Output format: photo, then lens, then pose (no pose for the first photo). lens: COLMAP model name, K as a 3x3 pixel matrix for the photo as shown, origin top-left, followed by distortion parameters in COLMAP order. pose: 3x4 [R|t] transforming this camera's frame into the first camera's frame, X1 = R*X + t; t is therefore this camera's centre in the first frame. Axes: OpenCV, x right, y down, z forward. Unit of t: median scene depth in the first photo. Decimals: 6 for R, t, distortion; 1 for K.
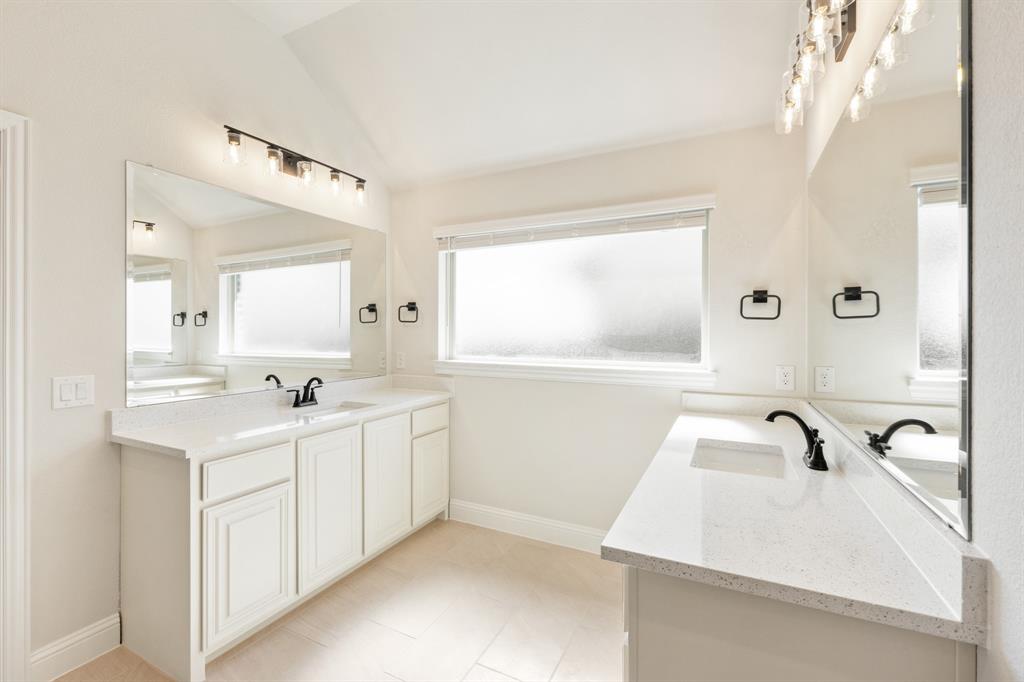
lens RADIAL K [[419.5, 0, 520.3], [0, 419.5, 333.0], [0, 0, 1]] dist [-0.000846, 0.000316]
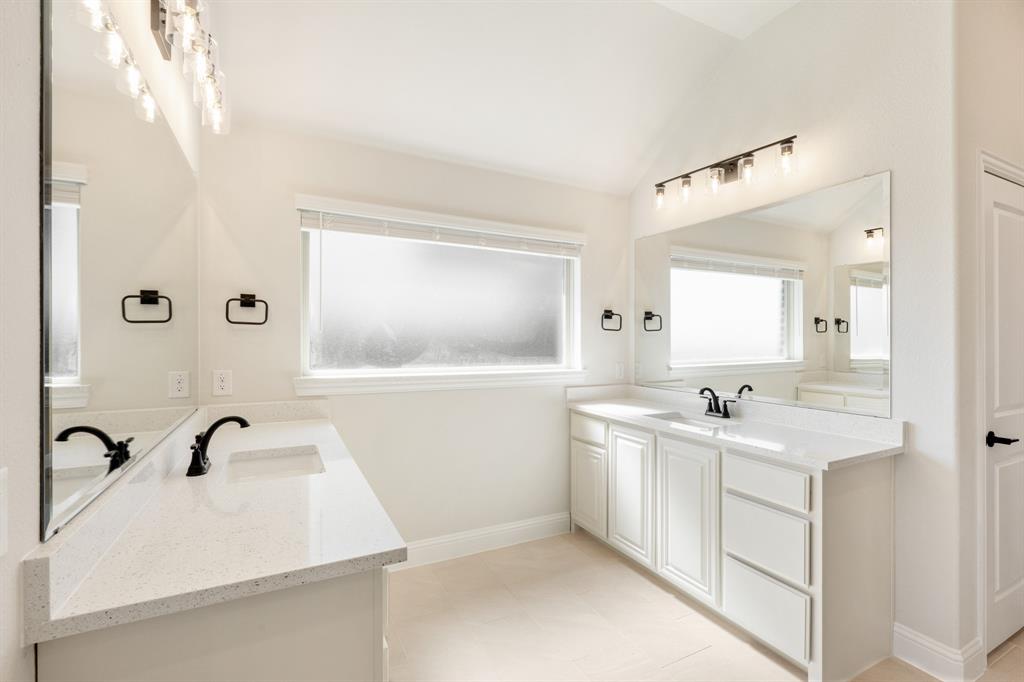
lens RADIAL K [[419.5, 0, 522.2], [0, 419.5, 341.7], [0, 0, 1]] dist [-0.000846, 0.000316]
pose [[0.629100, -0.002583, 0.777320, -1.342758], [-0.001612, 0.999988, 0.004628, -0.003371], [-0.777323, -0.004164, 0.629088, 0.637089]]
